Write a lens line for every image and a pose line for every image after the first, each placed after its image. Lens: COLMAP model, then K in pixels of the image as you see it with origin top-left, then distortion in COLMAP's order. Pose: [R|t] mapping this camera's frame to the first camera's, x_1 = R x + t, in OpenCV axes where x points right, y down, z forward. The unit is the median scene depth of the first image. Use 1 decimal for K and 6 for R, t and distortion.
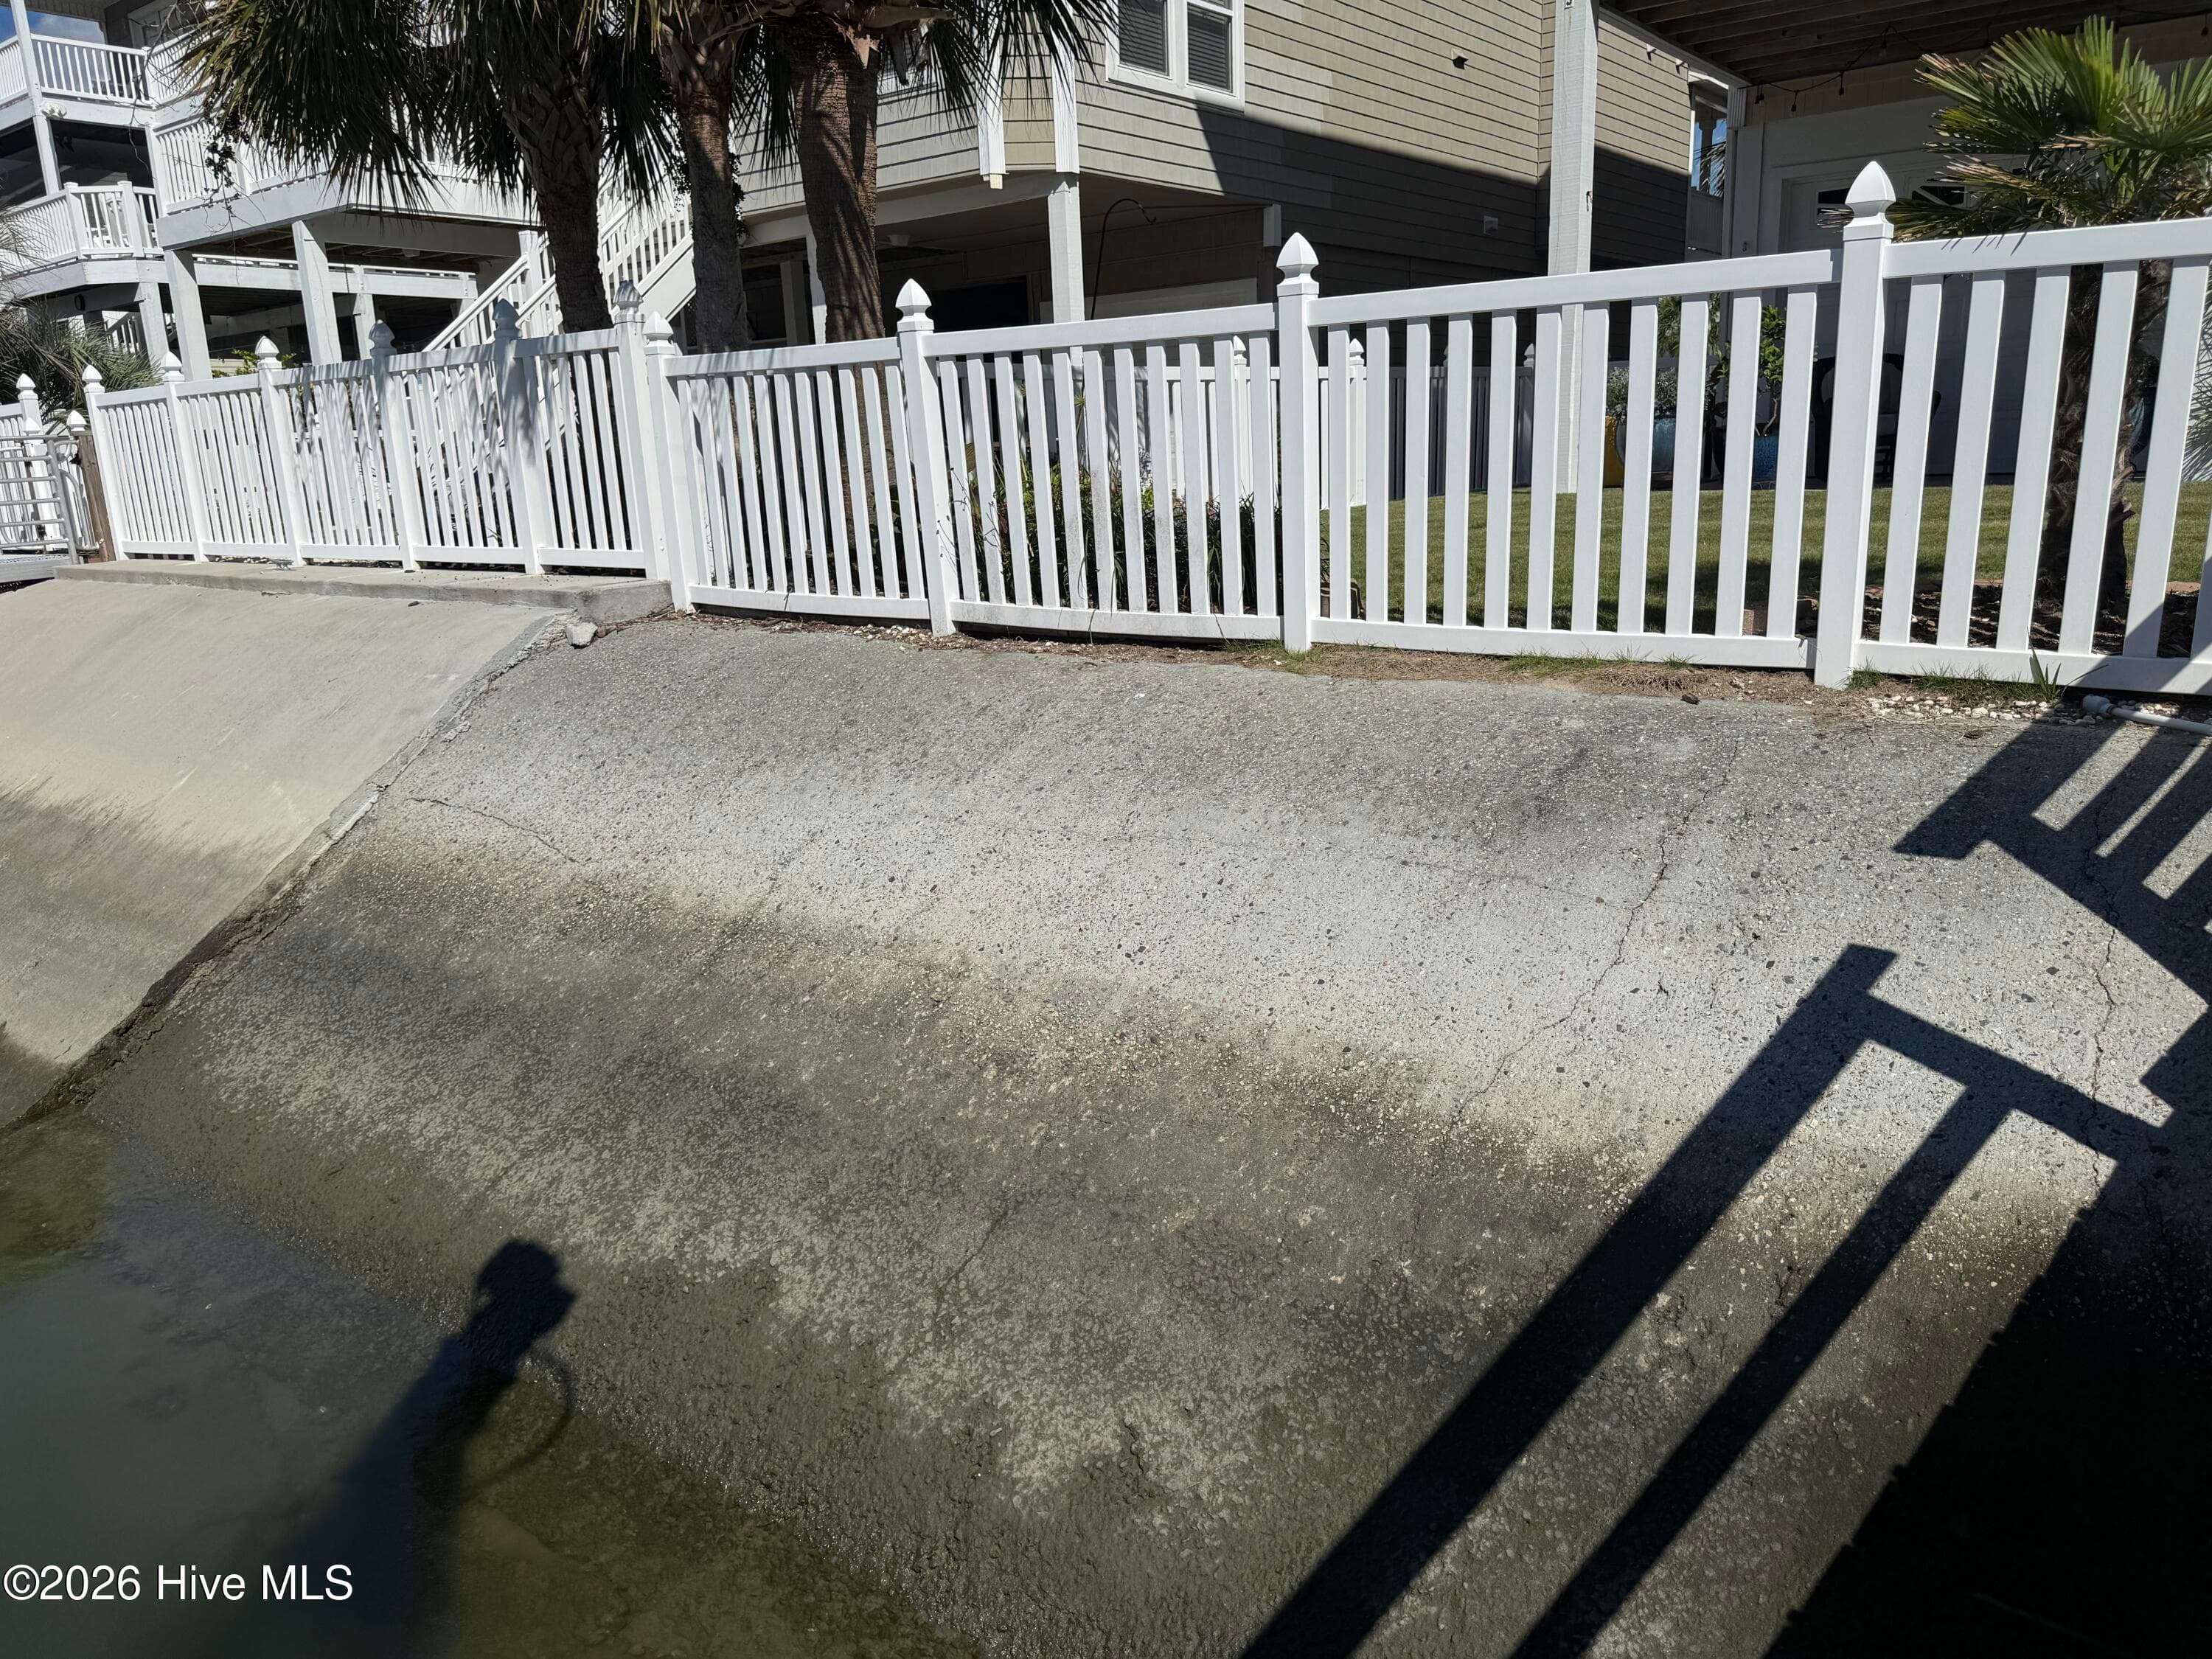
lens RADIAL K [[1535.5, 0, 1107.7], [0, 1535.5, 809.2], [0, 0, 1]] dist [0.000154, -0.021016]
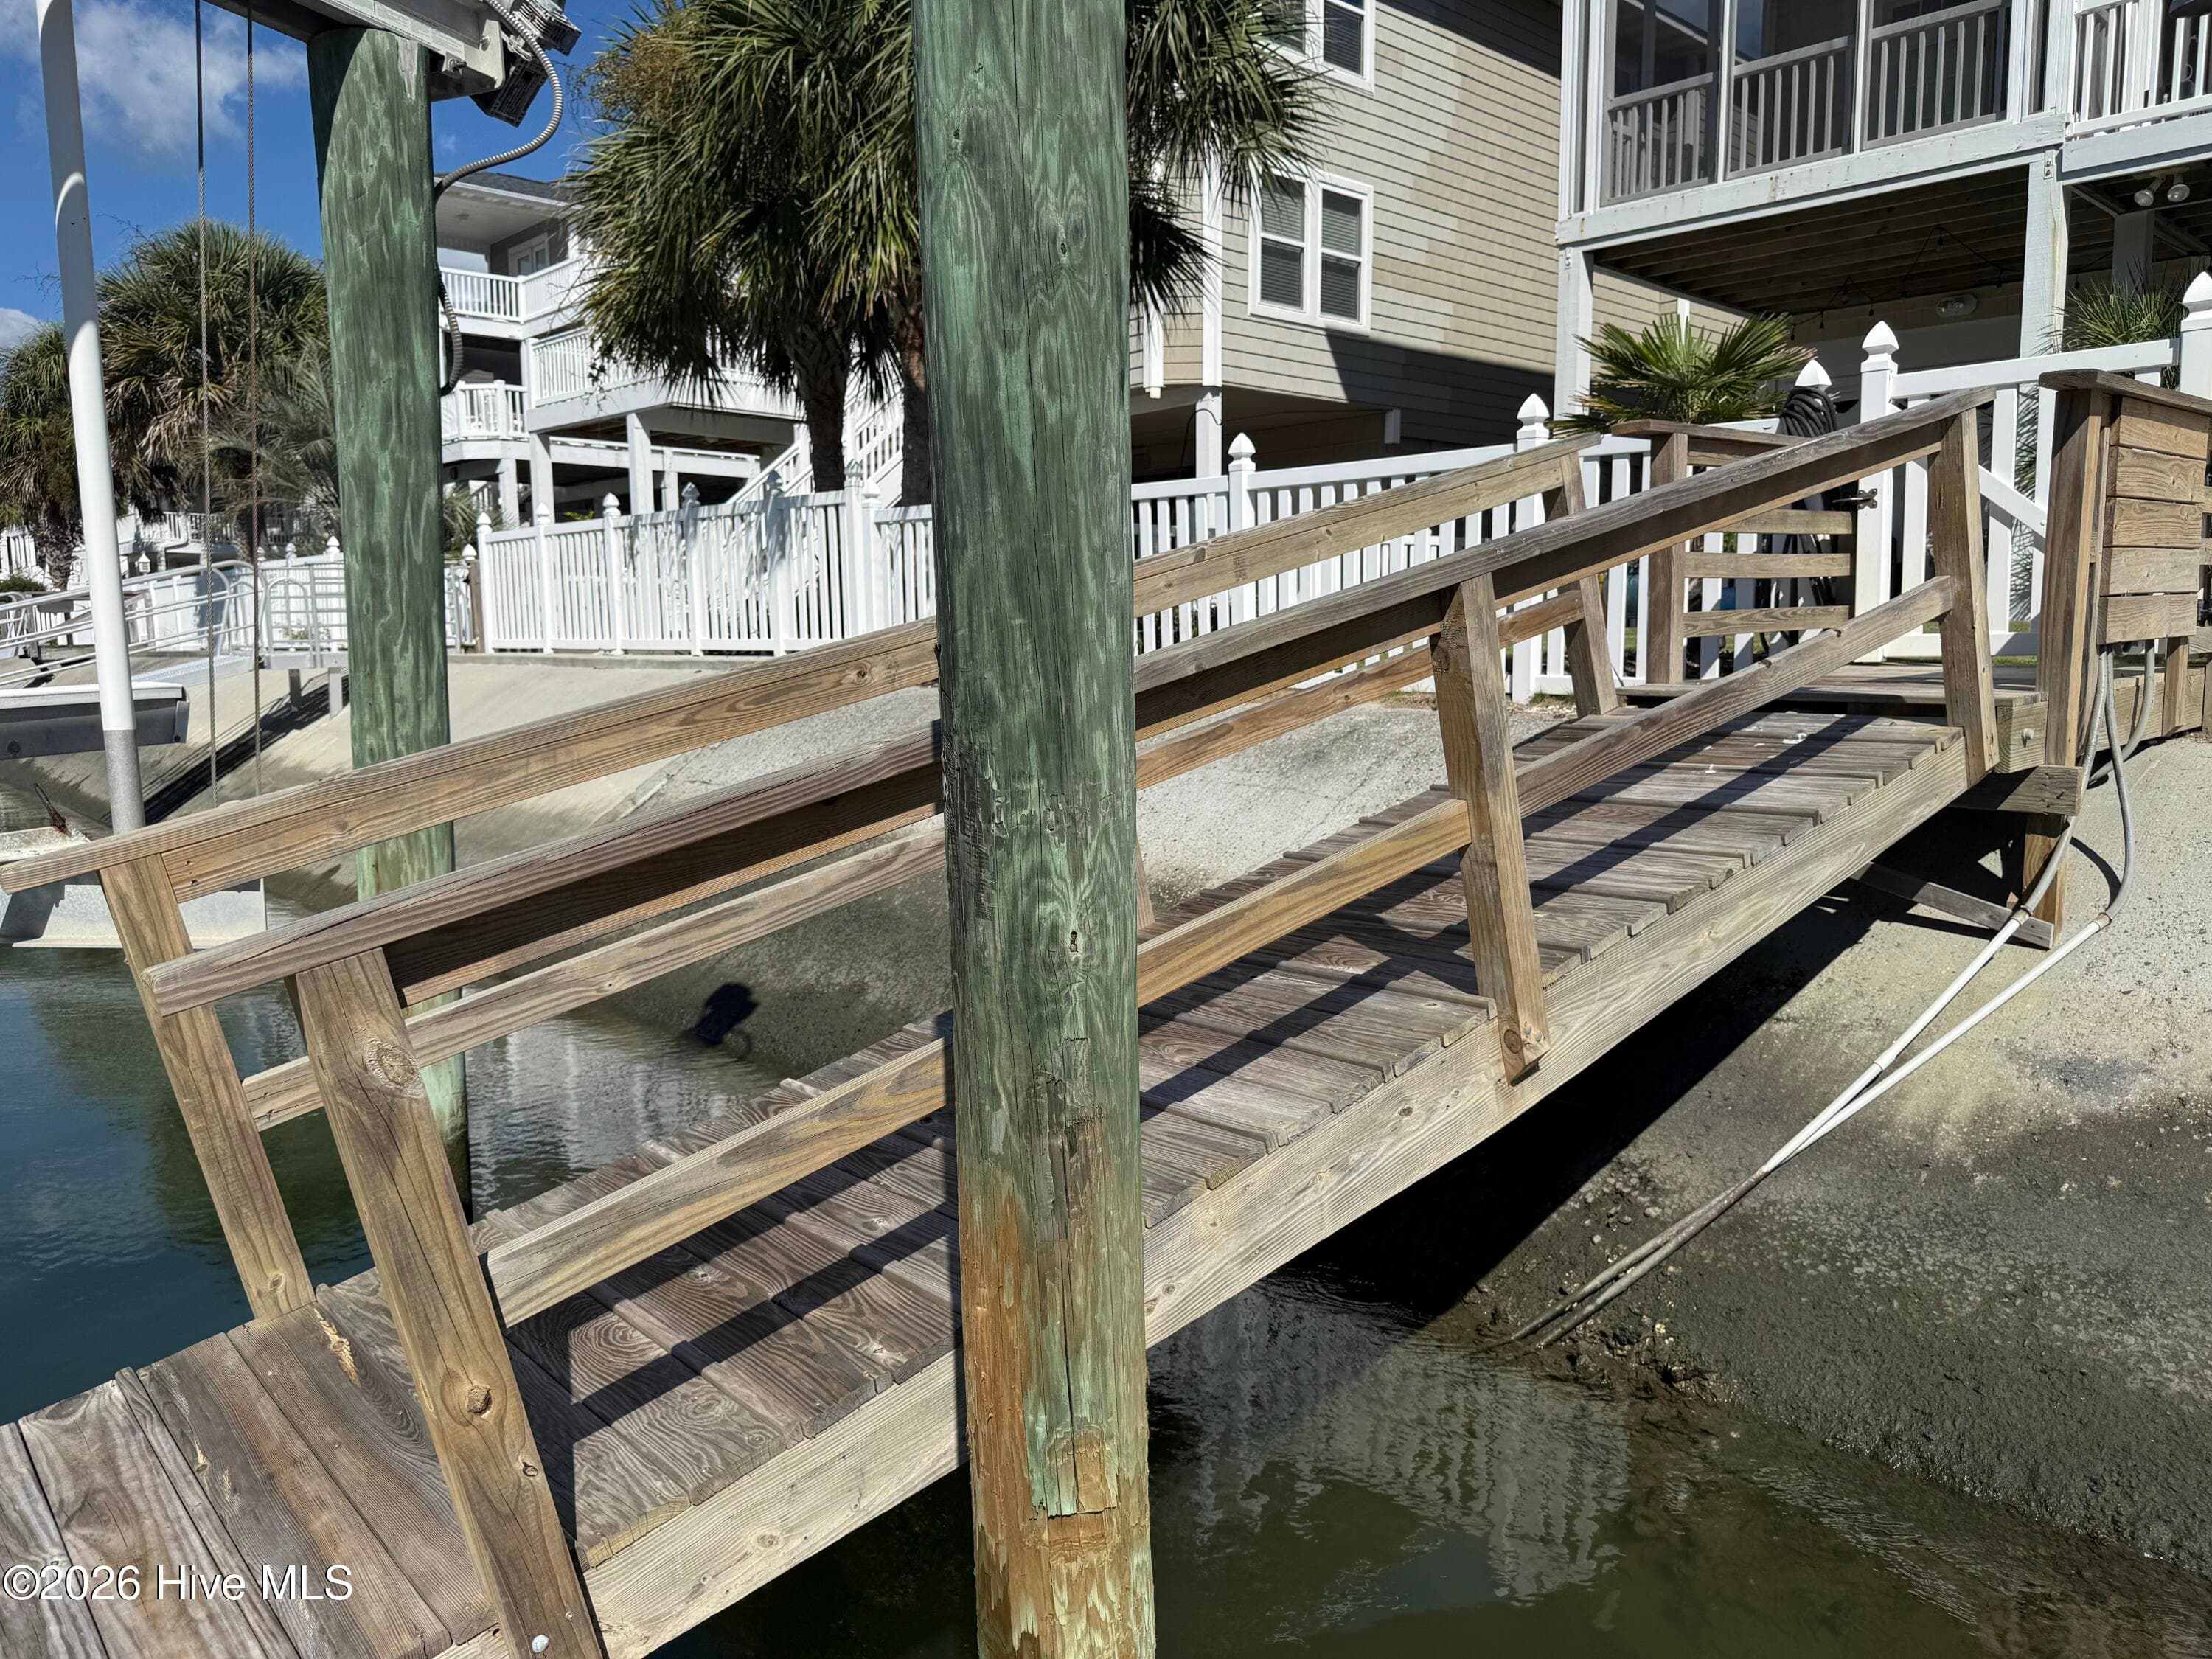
lens RADIAL K [[1535.5, 0, 1093.3], [0, 1535.5, 834.6], [0, 0, 1]] dist [0.000154, -0.021016]
pose [[0.986821, 0.051957, -0.153248, 0.090988], [-0.067218, 0.993095, -0.096143, 0.081136], [0.147194, 0.105177, 0.983500, -0.218353]]
